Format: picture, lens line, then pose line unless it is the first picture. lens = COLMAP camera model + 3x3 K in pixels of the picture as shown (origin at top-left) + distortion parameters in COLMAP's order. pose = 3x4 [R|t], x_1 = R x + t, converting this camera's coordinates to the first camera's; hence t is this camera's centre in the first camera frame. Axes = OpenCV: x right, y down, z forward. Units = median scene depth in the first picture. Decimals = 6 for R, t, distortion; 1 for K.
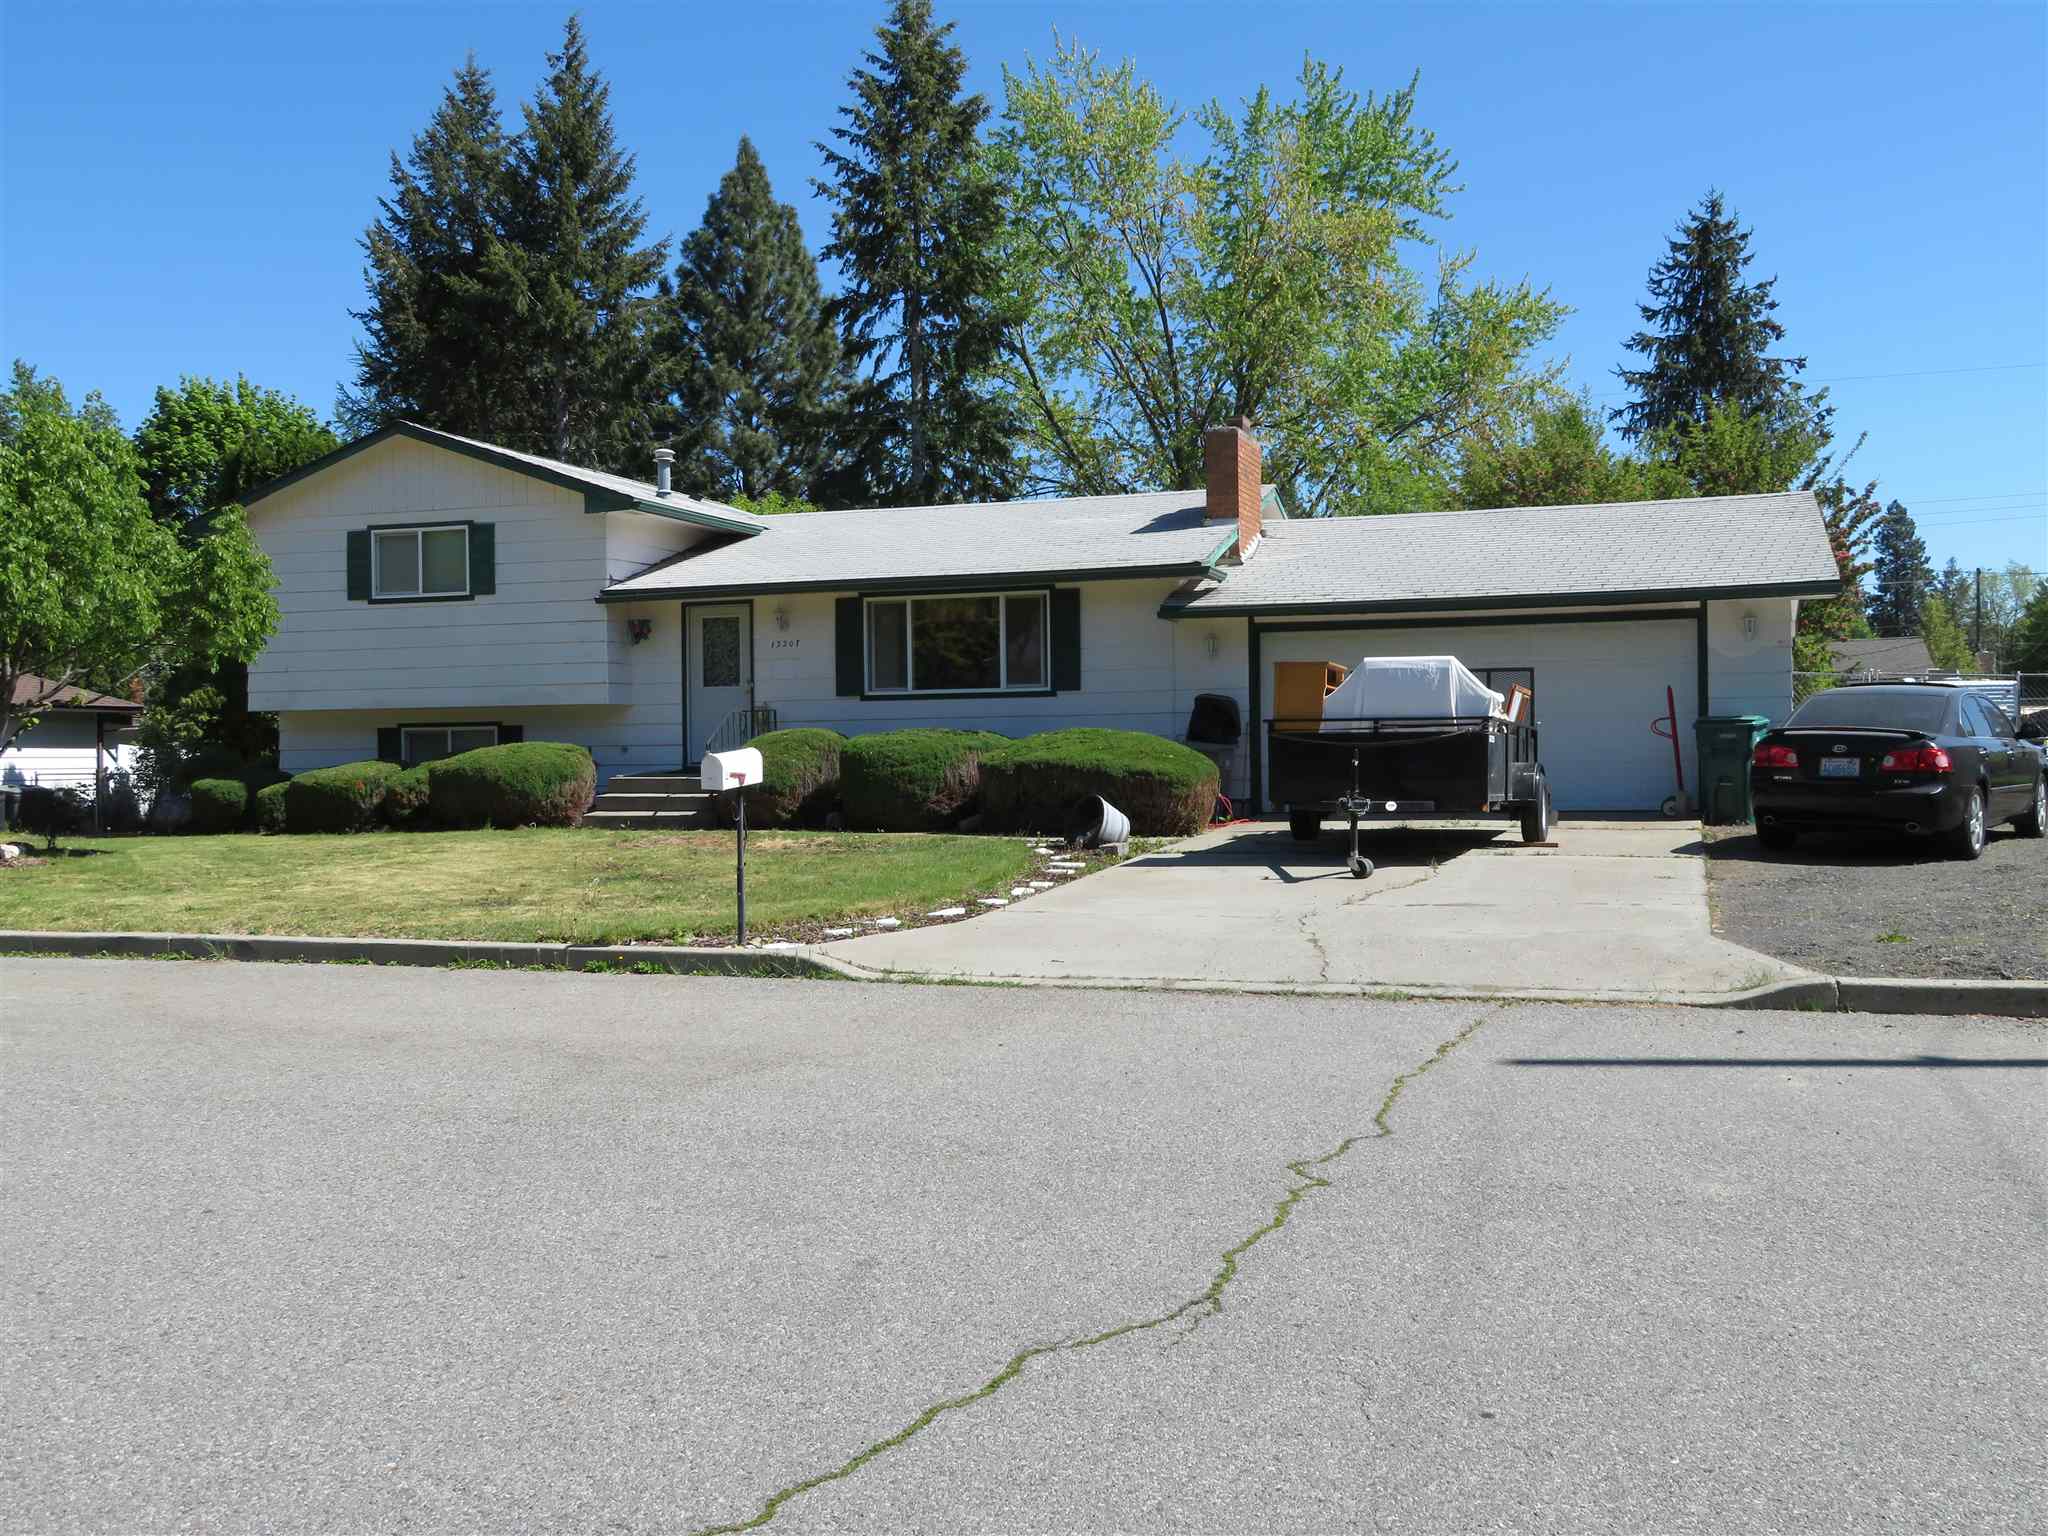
lens RADIAL K [[1610.7, 0, 1024.3], [0, 1610.7, 769.1], [0, 0, 1]] dist [0.002280, -0.000376]
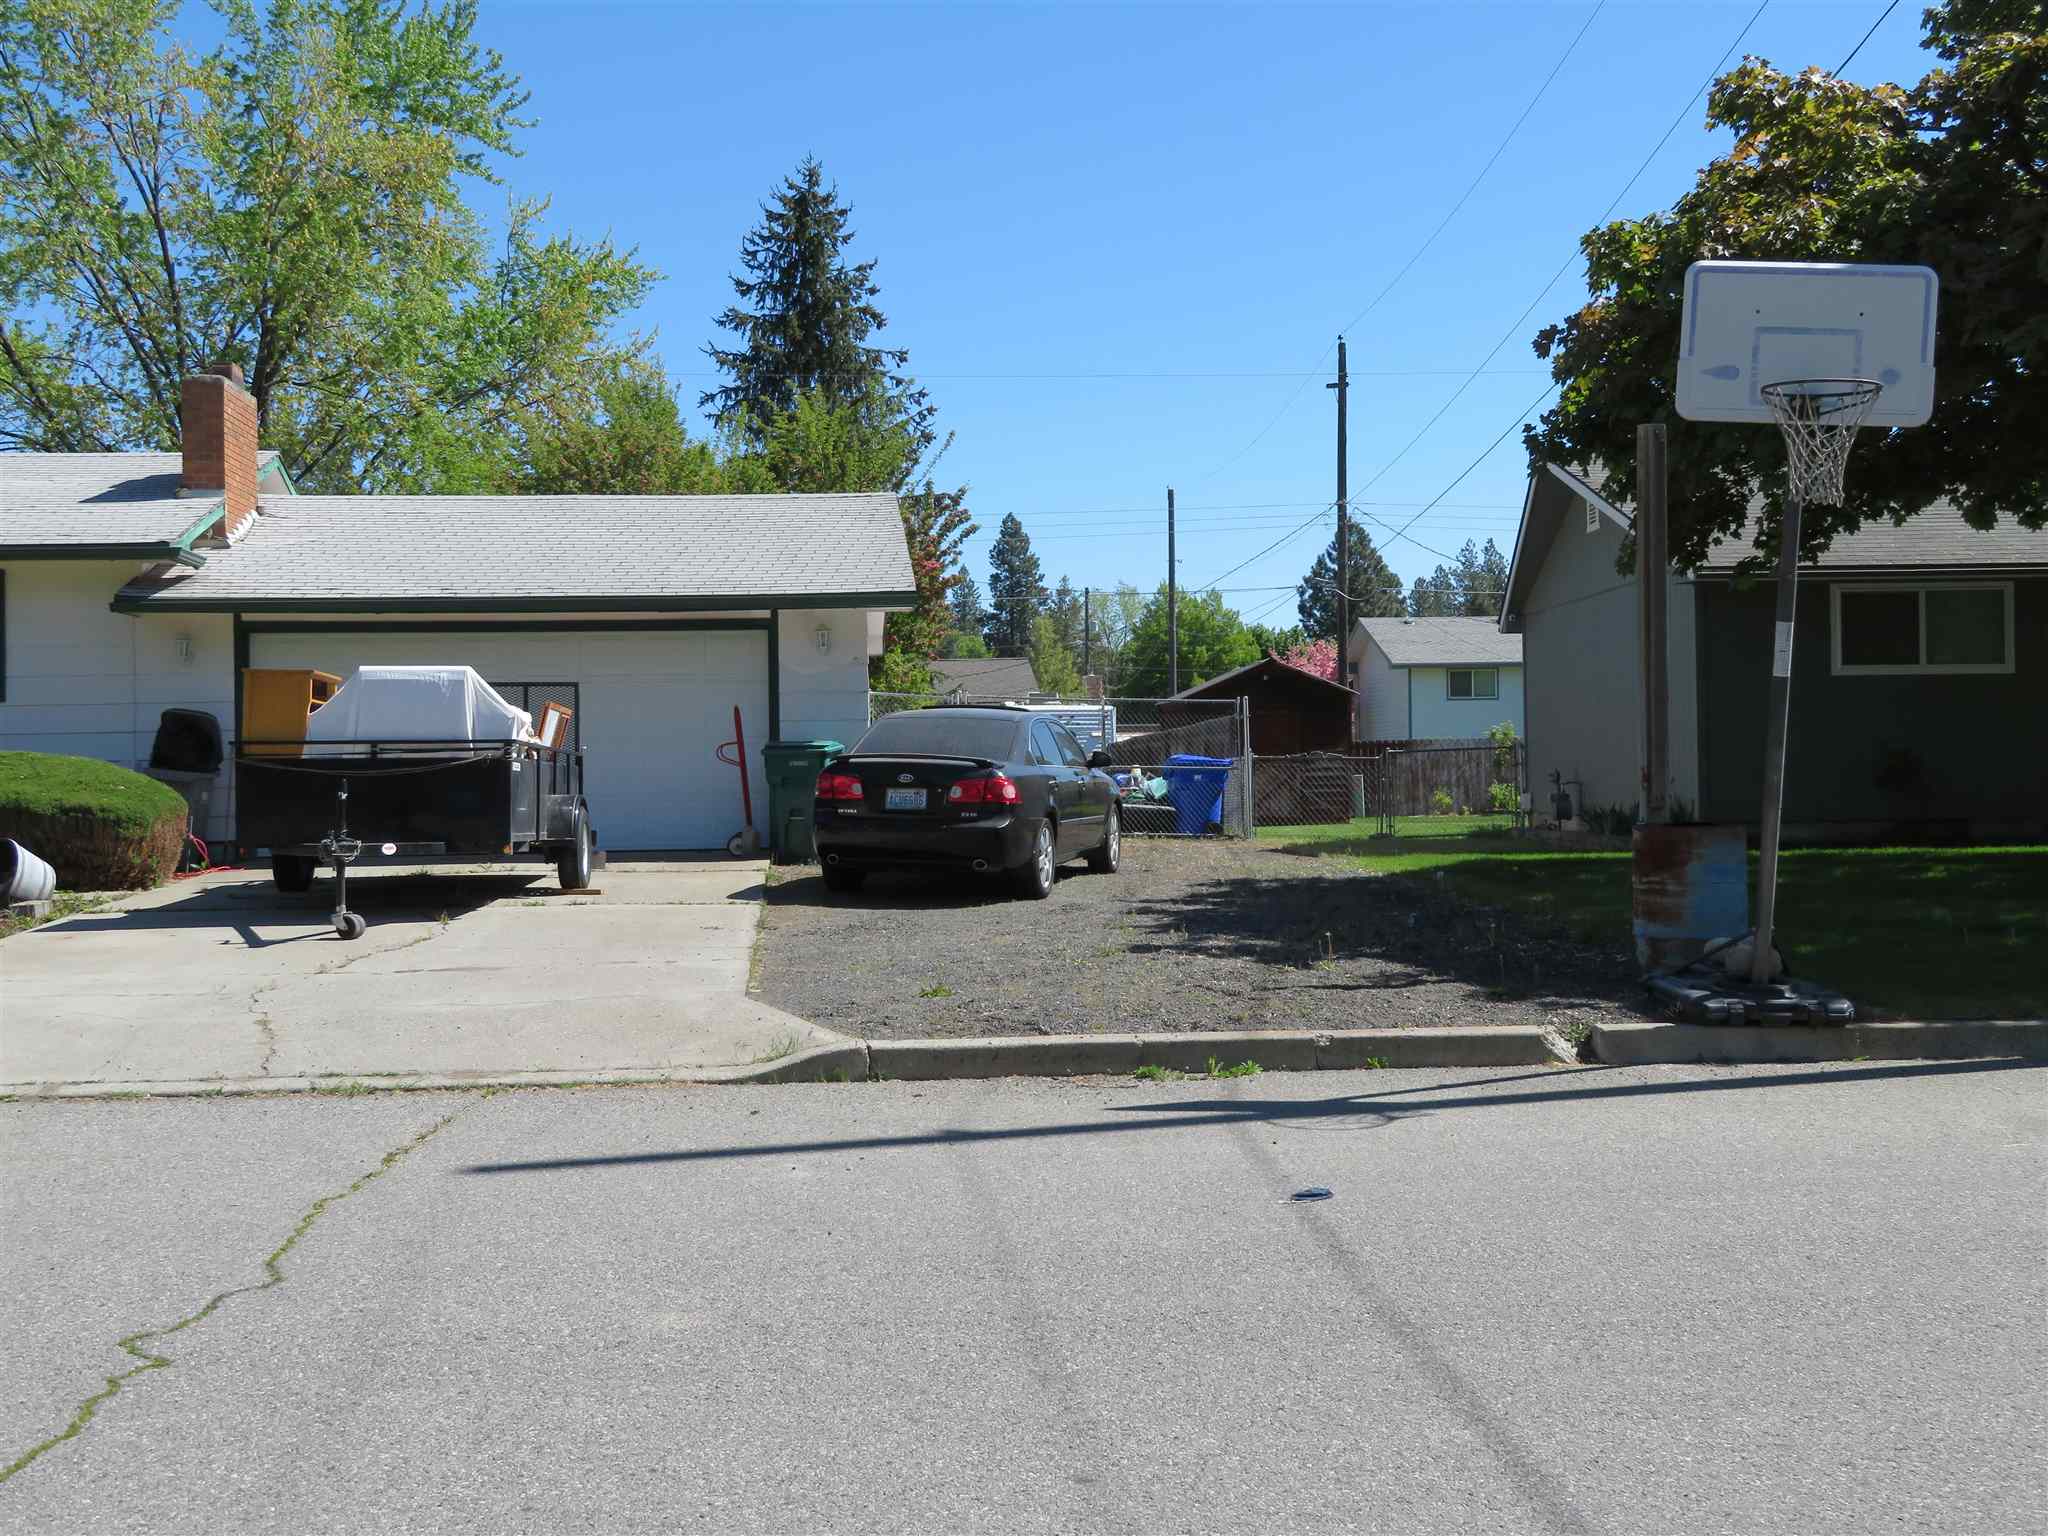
lens RADIAL K [[1511.3, 0, 1023.8], [0, 1511.3, 767.1], [0, 0, 1]] dist [0.004563, 0.000320]
pose [[0.949596, 0.001253, 0.313475, 0.288745], [0.003212, 0.999901, -0.013727, -0.006689], [-0.313461, 0.014042, 0.949497, 0.172040]]
